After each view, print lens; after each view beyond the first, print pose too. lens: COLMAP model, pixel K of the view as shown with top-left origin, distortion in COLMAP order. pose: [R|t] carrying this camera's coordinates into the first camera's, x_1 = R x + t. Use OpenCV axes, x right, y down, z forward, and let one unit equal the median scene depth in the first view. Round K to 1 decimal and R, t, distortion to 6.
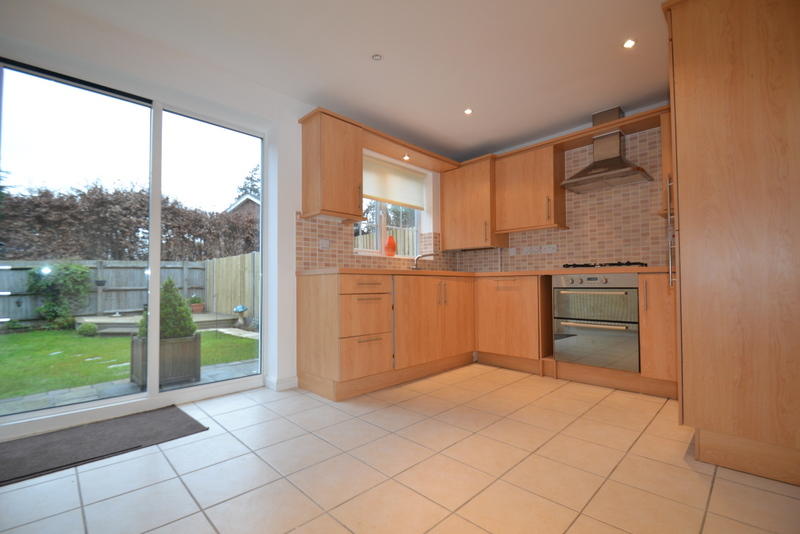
lens RADIAL K [[352.1, 0, 386.6], [0, 352.1, 281.0], [0, 0, 1]] dist [0.001005, -0.011721]
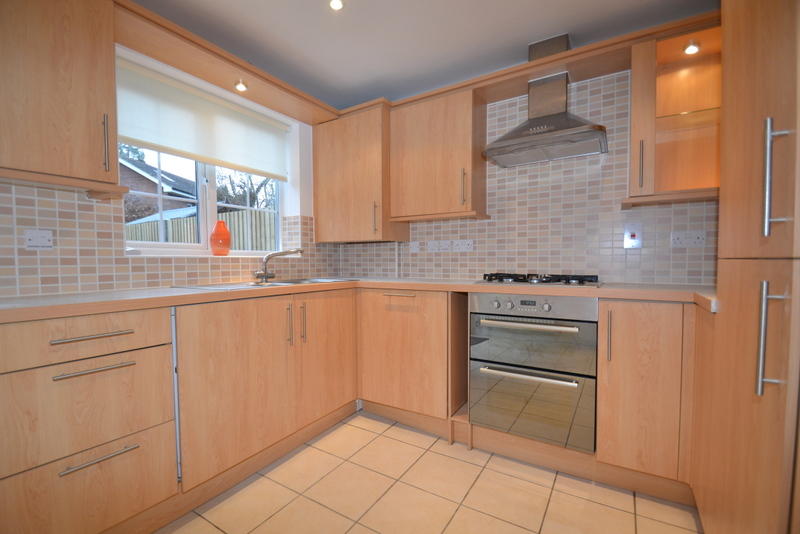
lens RADIAL K [[352.1, 0, 386.6], [0, 352.1, 281.0], [0, 0, 1]] dist [0.001005, -0.011721]
pose [[0.972512, -0.012065, 0.232540, 0.163290], [-0.003289, 0.997845, 0.065526, -0.072611], [-0.232830, -0.064490, 0.970377, 0.381731]]
